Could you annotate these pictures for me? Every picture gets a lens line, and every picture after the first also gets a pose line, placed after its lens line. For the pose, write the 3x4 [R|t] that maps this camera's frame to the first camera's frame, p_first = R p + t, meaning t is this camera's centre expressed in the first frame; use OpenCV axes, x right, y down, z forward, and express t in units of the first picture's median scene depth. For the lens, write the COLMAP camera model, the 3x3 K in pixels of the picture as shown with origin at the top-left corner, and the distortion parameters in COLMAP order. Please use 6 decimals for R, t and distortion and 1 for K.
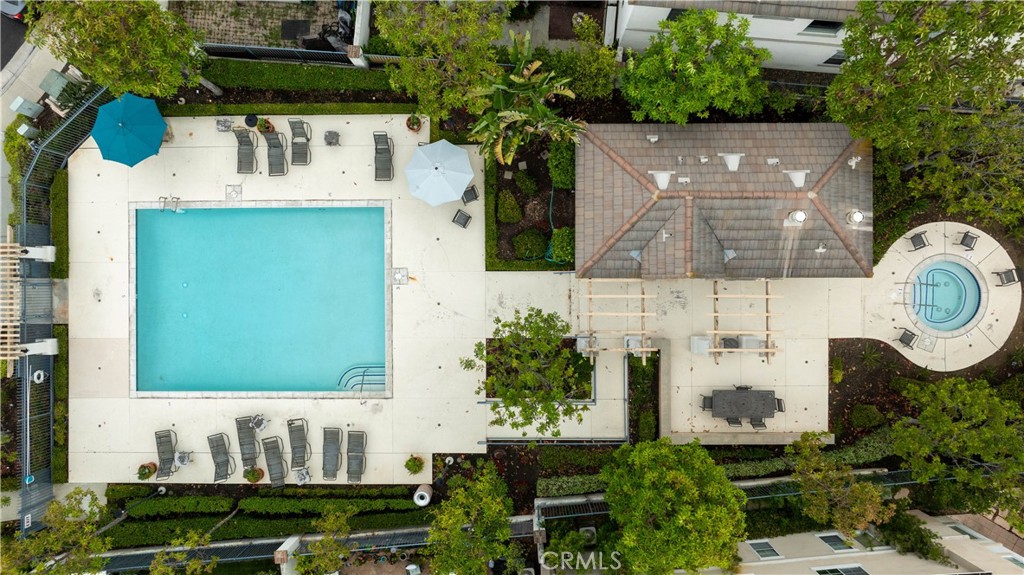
lens RADIAL K [[722.1, 0, 514.4], [0, 722.1, 289.6], [0, 0, 1]] dist [-0.034977, 0.038001]
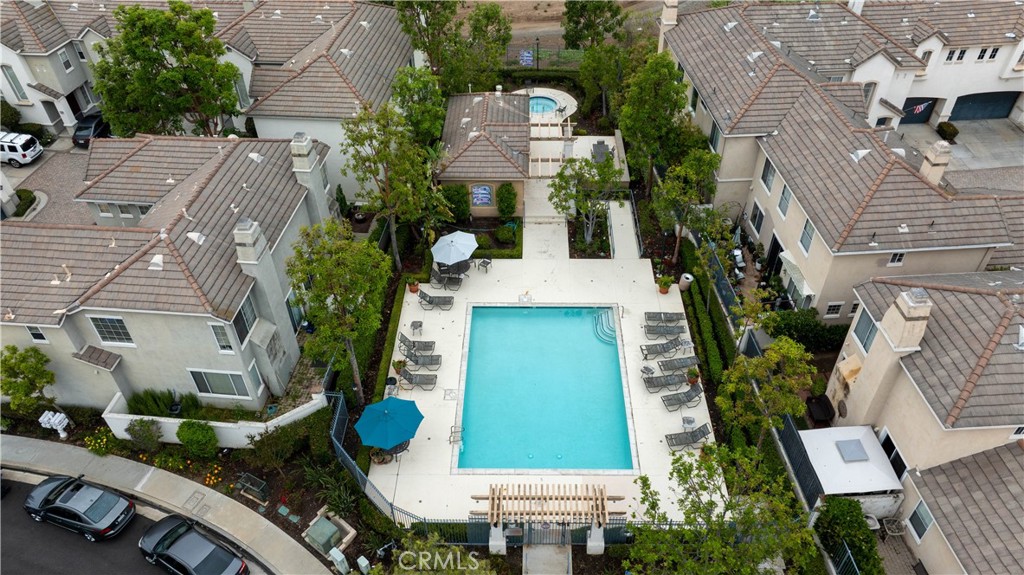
lens RADIAL K [[725.0, 0, 514.0], [0, 725.0, 291.6], [0, 0, 1]] dist [-0.062712, 0.079211]
pose [[0.019936, -0.641768, 0.766640, -1.182204], [0.999643, -0.000832, -0.026691, -0.002710], [0.017767, 0.766899, 0.641522, 0.131397]]
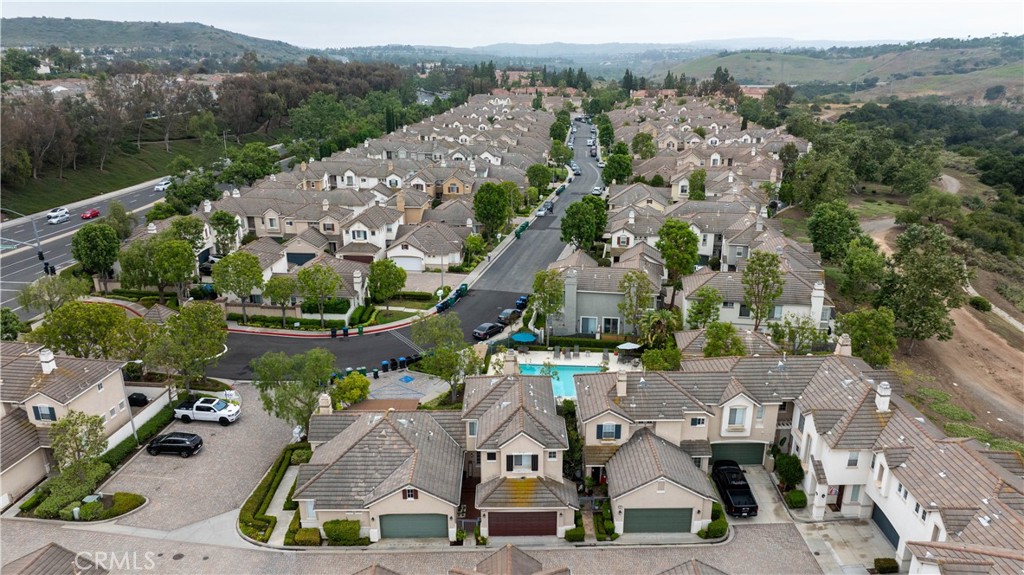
lens RADIAL K [[722.1, 0, 514.4], [0, 722.1, 289.6], [0, 0, 1]] dist [-0.034977, 0.038001]
pose [[0.996301, 0.041329, -0.075334, -0.335282], [-0.084609, 0.318887, -0.944009, 2.445934], [-0.014992, 0.946891, 0.321205, -0.164486]]
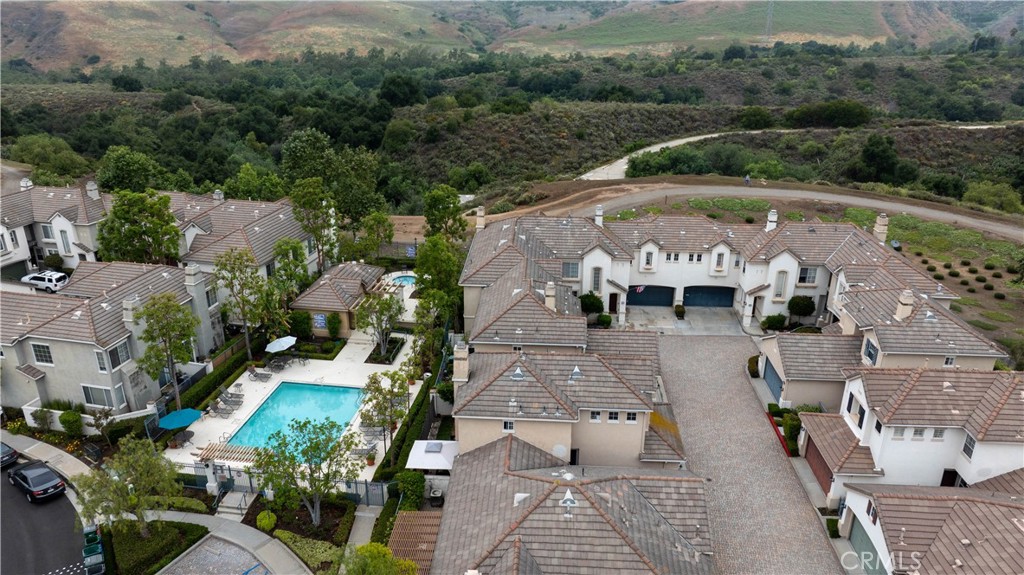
lens RADIAL K [[722.1, 0, 514.4], [0, 722.1, 289.6], [0, 0, 1]] dist [-0.034977, 0.038001]
pose [[0.144565, -0.345748, 0.927124, -1.855623], [0.989490, 0.053674, -0.134273, 0.777582], [-0.003338, 0.936791, 0.349874, 0.063259]]
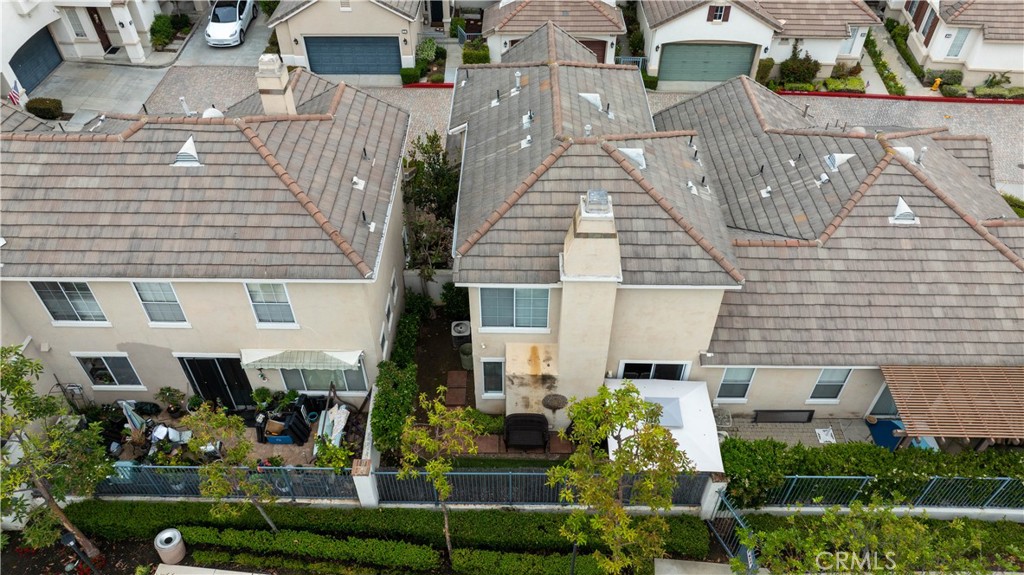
lens RADIAL K [[722.1, 0, 514.4], [0, 722.1, 289.6], [0, 0, 1]] dist [-0.034977, 0.038001]
pose [[-0.994688, -0.058261, 0.084857, -0.489349], [0.101524, -0.691194, 0.715502, 0.002411], [0.016967, 0.720317, 0.693438, 0.358489]]
